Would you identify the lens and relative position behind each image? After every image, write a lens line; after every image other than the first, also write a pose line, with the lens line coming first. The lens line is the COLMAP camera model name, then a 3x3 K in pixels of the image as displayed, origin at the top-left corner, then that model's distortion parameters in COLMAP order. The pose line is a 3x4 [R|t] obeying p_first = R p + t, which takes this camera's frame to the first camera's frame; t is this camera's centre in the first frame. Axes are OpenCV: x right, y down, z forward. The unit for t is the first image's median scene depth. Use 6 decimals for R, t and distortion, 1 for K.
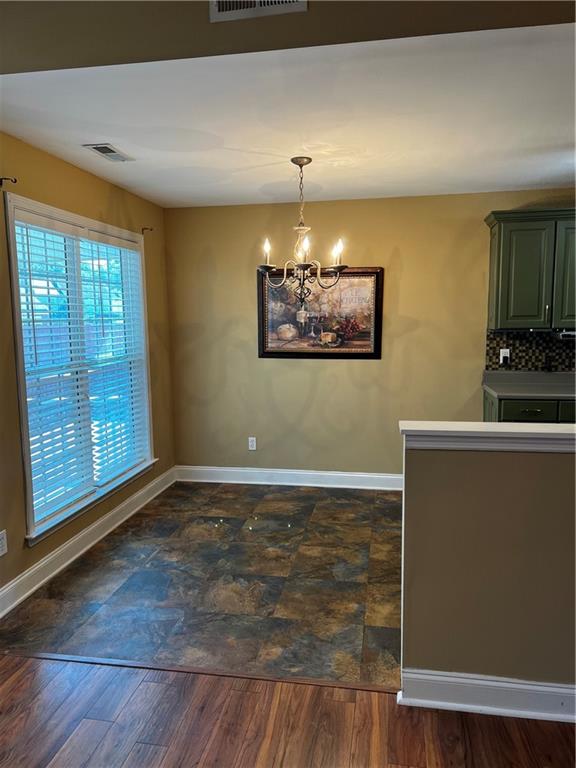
lens RADIAL K [[571.5, 0, 283.6], [0, 571.5, 384.7], [0, 0, 1]] dist [0.055459, -0.065854]
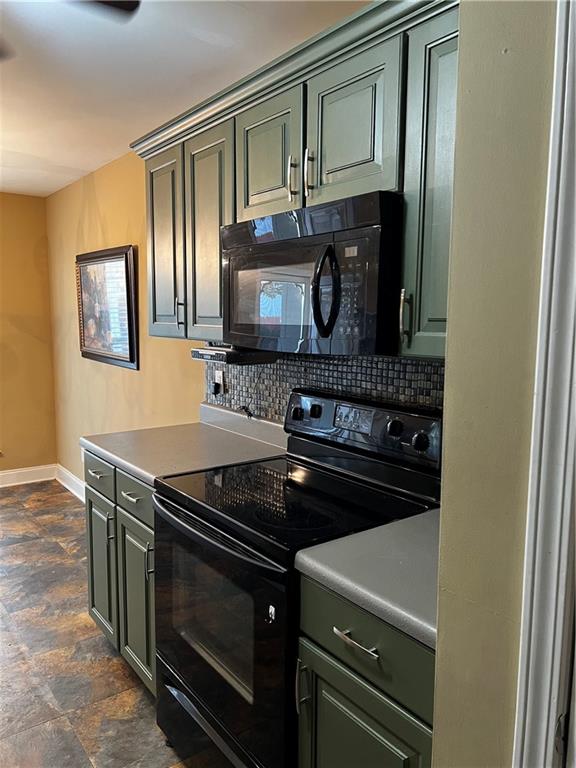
lens RADIAL K [[571.5, 0, 283.6], [0, 571.5, 384.7], [0, 0, 1]] dist [0.055459, -0.065854]
pose [[0.734377, 0.099653, -0.671387, 0.862241], [-0.097002, 0.994419, 0.041498, -0.081040], [0.671775, 0.034651, 0.739944, 0.621956]]
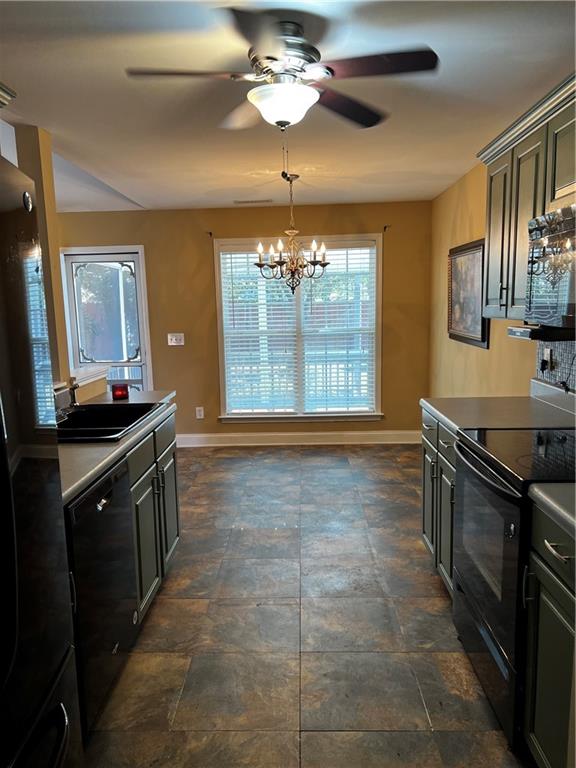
lens RADIAL K [[571.5, 0, 283.6], [0, 571.5, 384.7], [0, 0, 1]] dist [0.055459, -0.065854]
pose [[0.146775, 0.144995, -0.978485, 1.013640], [-0.094300, 0.986744, 0.132074, -0.081911], [0.984665, 0.072886, 0.158502, 0.624981]]
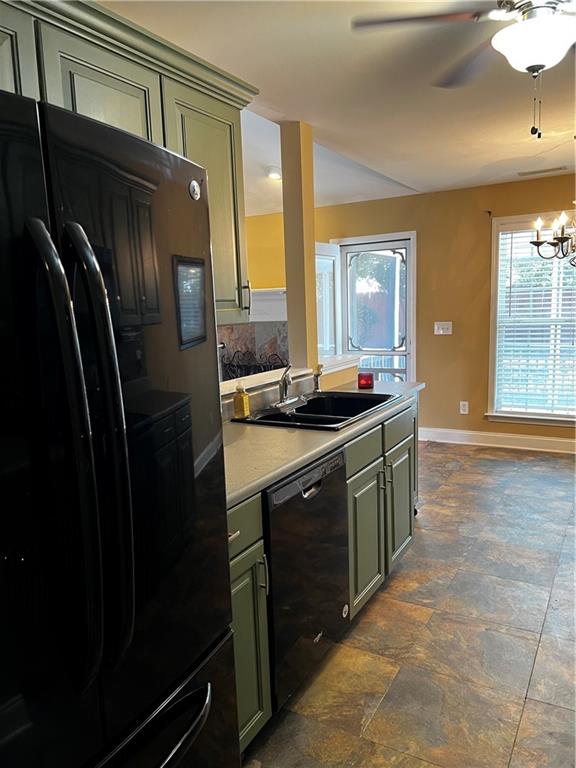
lens RADIAL K [[578.1, 0, 288.3], [0, 578.1, 390.4], [0, 0, 1]] dist [0.061693, -0.059294]
pose [[-0.331991, 0.165970, -0.928567, 0.981529], [-0.070589, 0.977268, 0.199913, -0.085151], [0.940638, 0.131916, -0.312728, 0.680247]]
